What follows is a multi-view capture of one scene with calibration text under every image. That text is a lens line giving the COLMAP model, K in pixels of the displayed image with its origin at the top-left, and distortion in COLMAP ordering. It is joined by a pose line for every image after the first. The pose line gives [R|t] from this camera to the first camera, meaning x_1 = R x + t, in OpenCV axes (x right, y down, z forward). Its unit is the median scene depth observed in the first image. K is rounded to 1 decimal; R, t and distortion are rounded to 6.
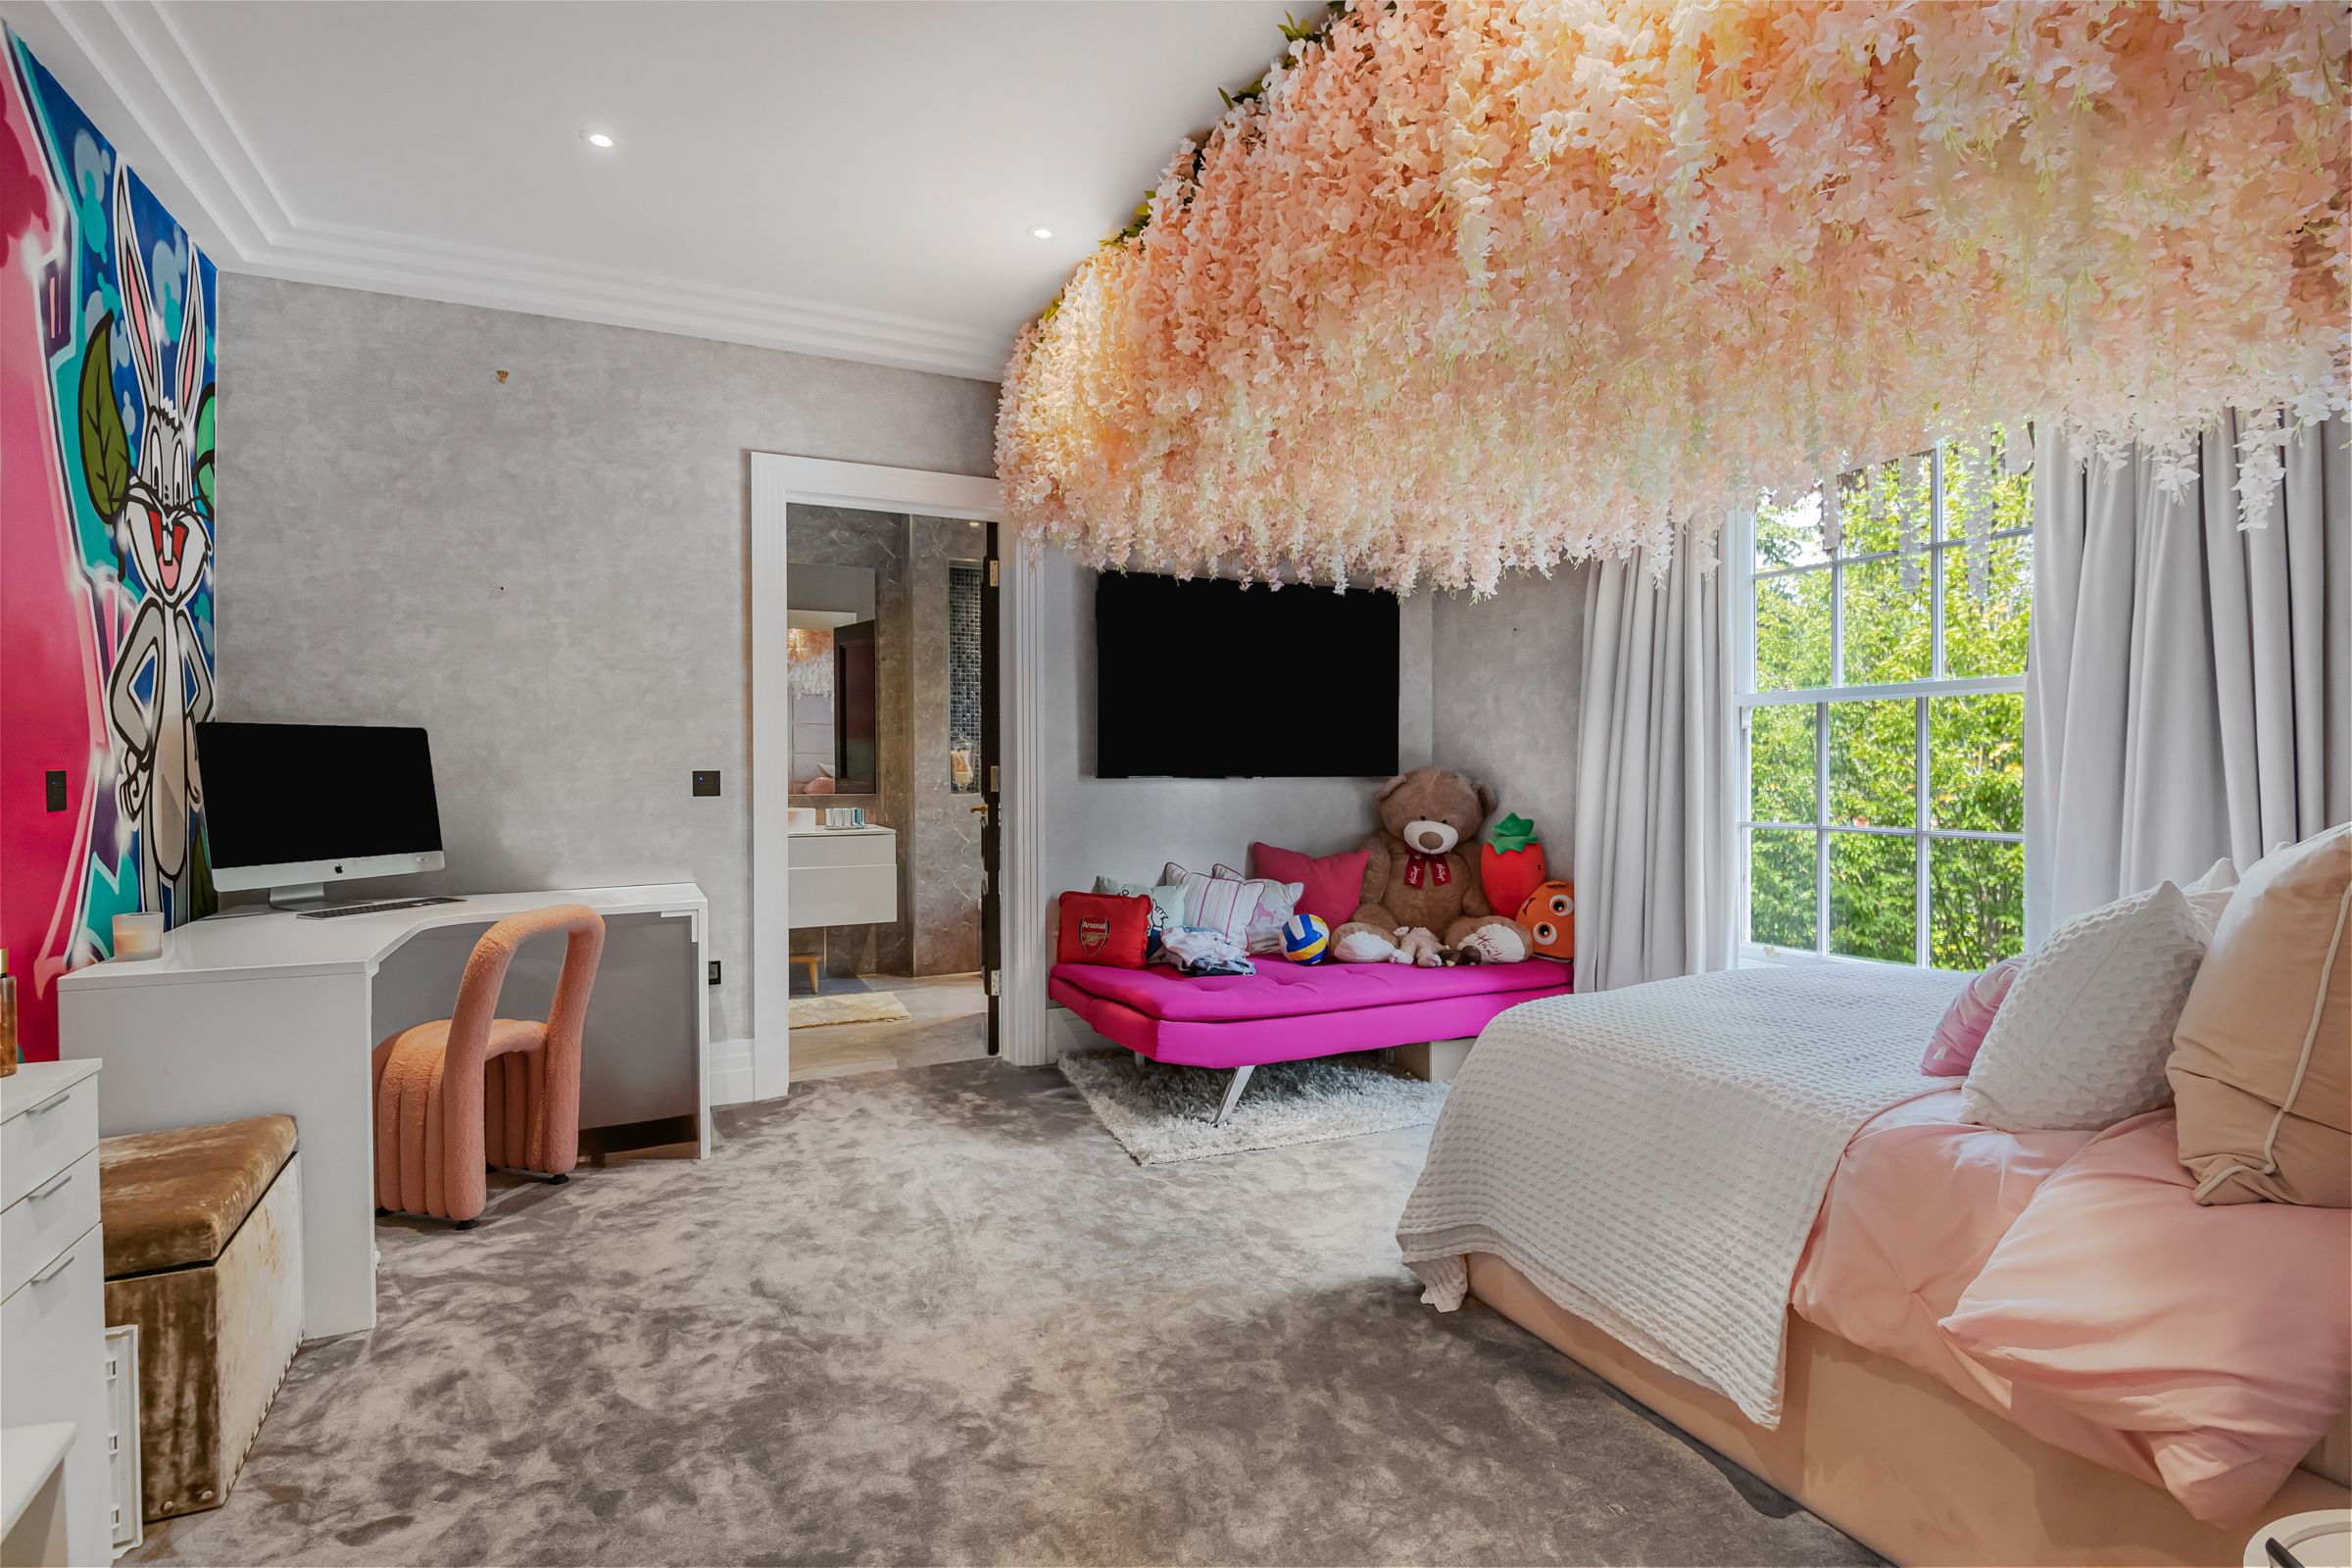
lens RADIAL K [[1137.6, 0, 1184.1], [0, 1137.6, 789.8], [0, 0, 1]] dist [0.004759, 0.000262]
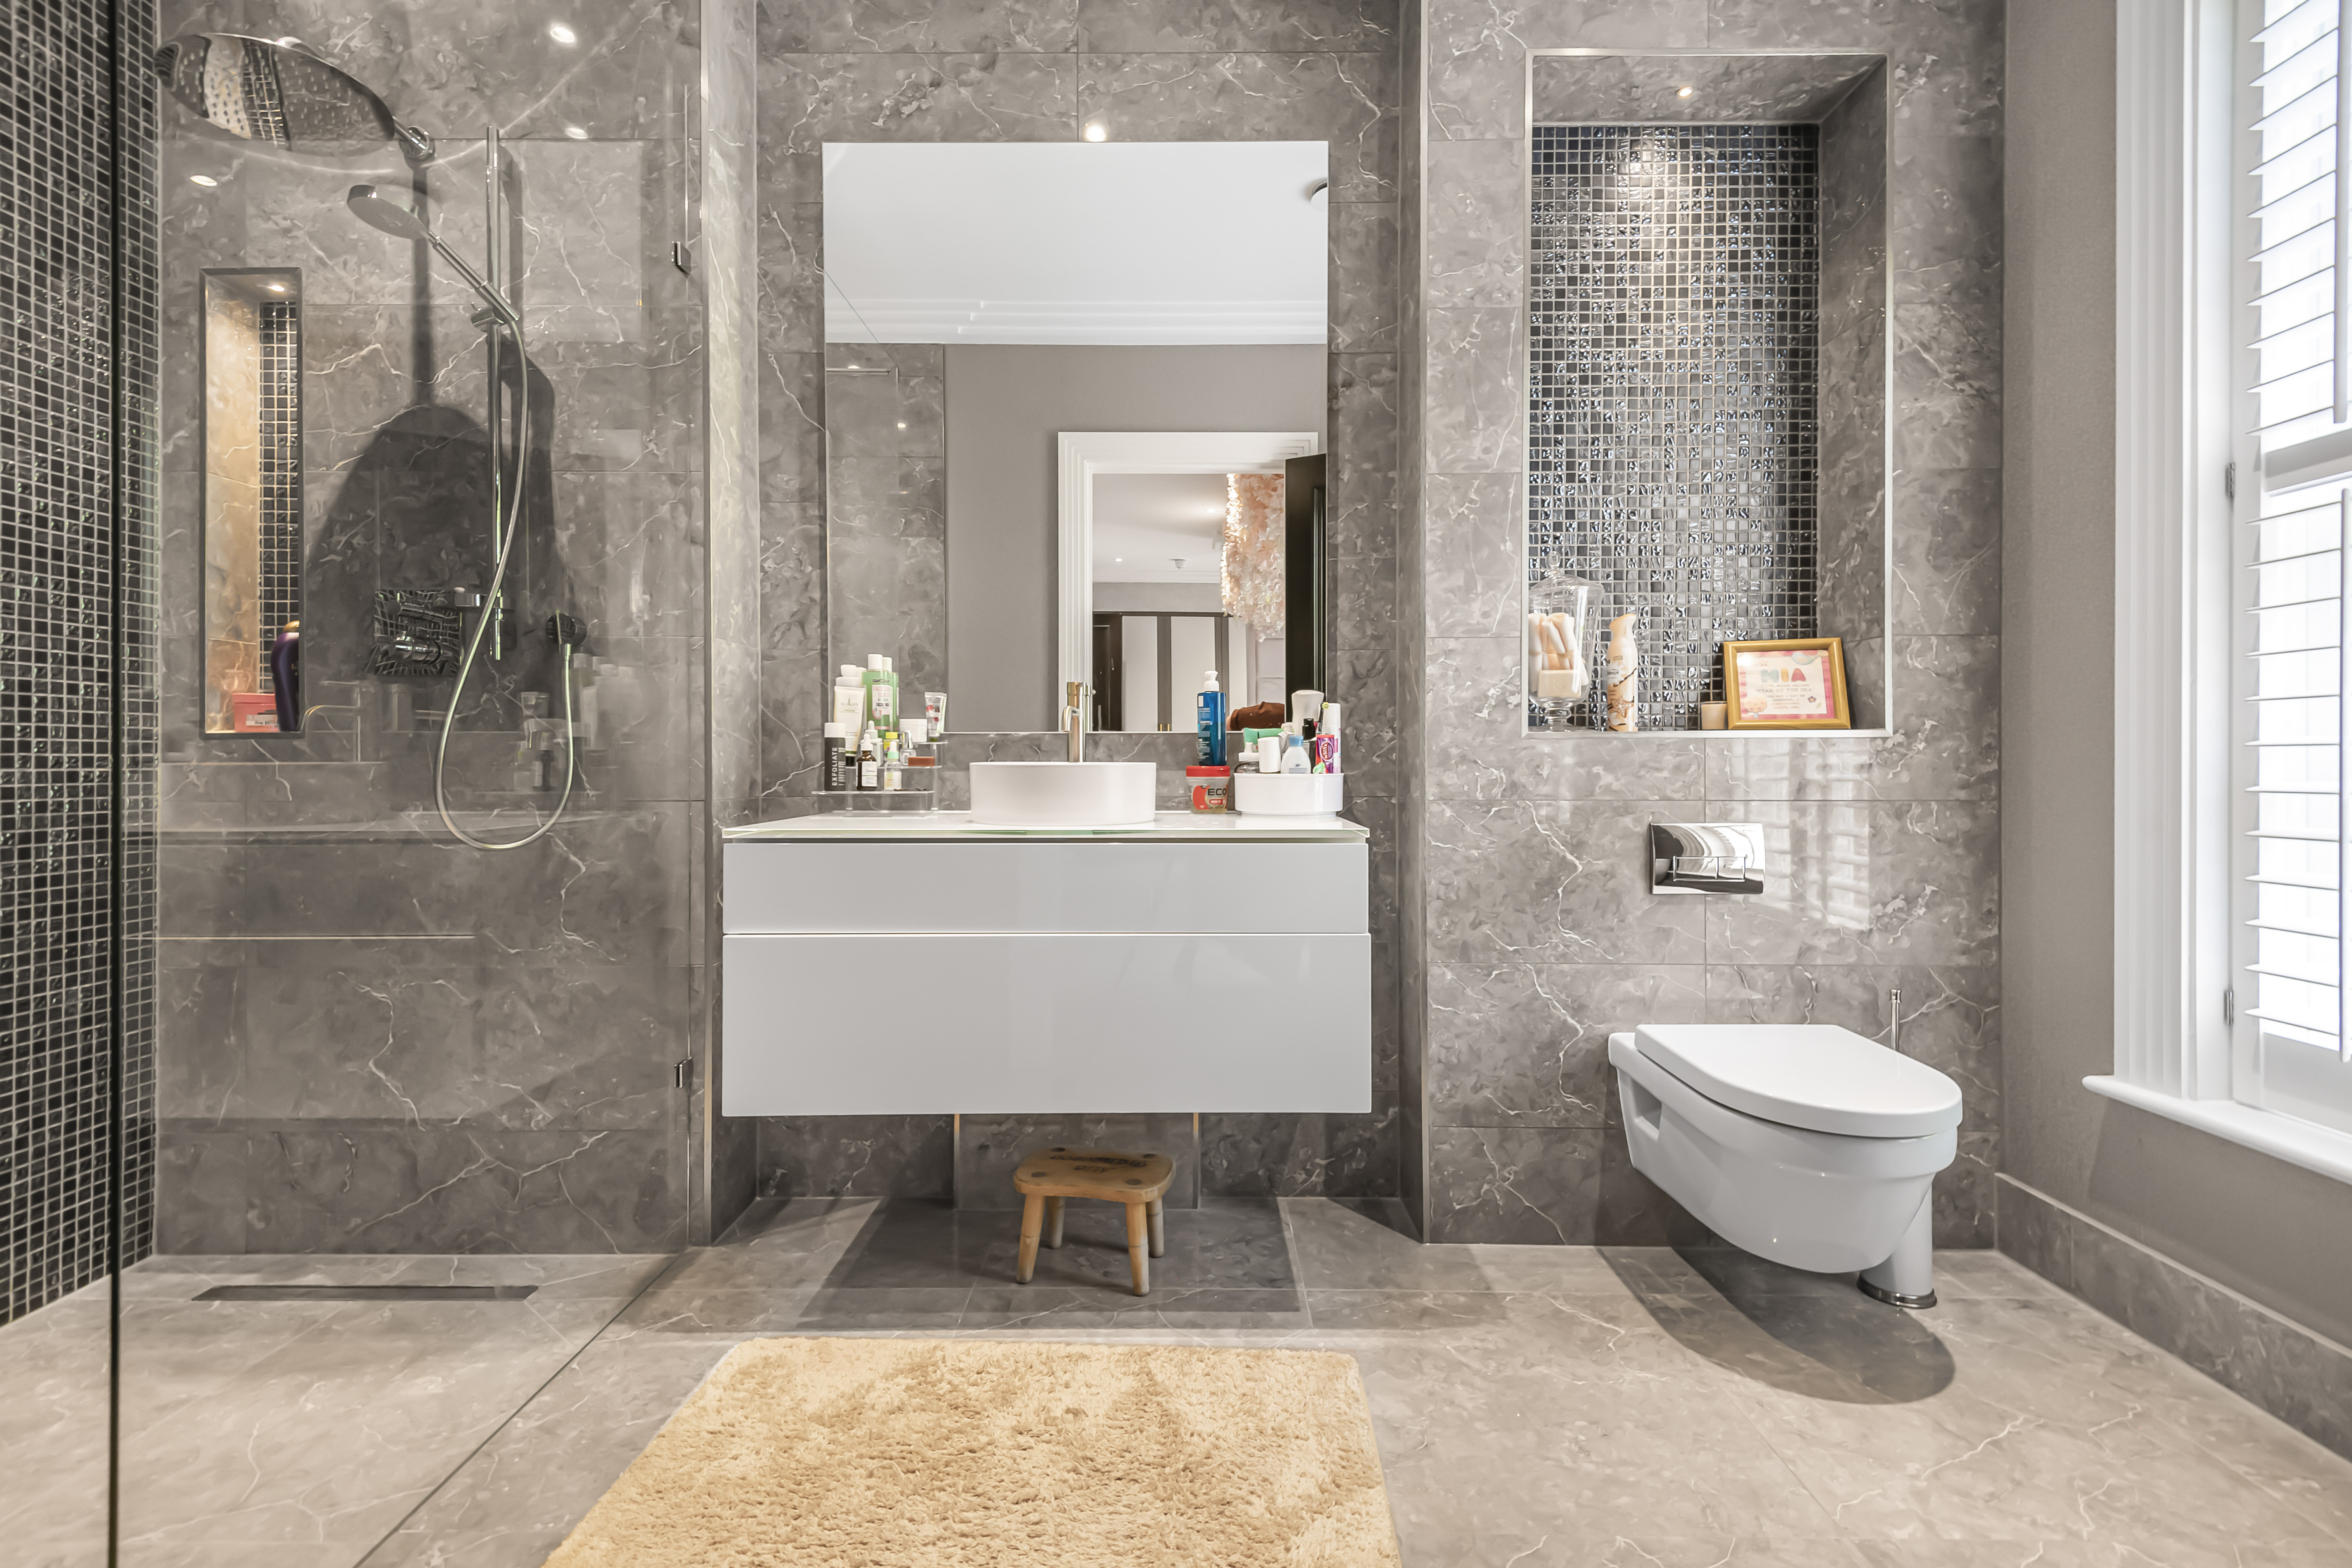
lens RADIAL K [[1071.8, 0, 1179.7], [0, 1071.8, 776.6], [0, 0, 1]] dist [0.001612, -0.000194]
pose [[0.903304, 0.008167, -0.428923, -0.161627], [-0.008361, 0.999964, 0.001432, 0.019863], [0.428919, 0.002293, 0.903340, 0.659444]]
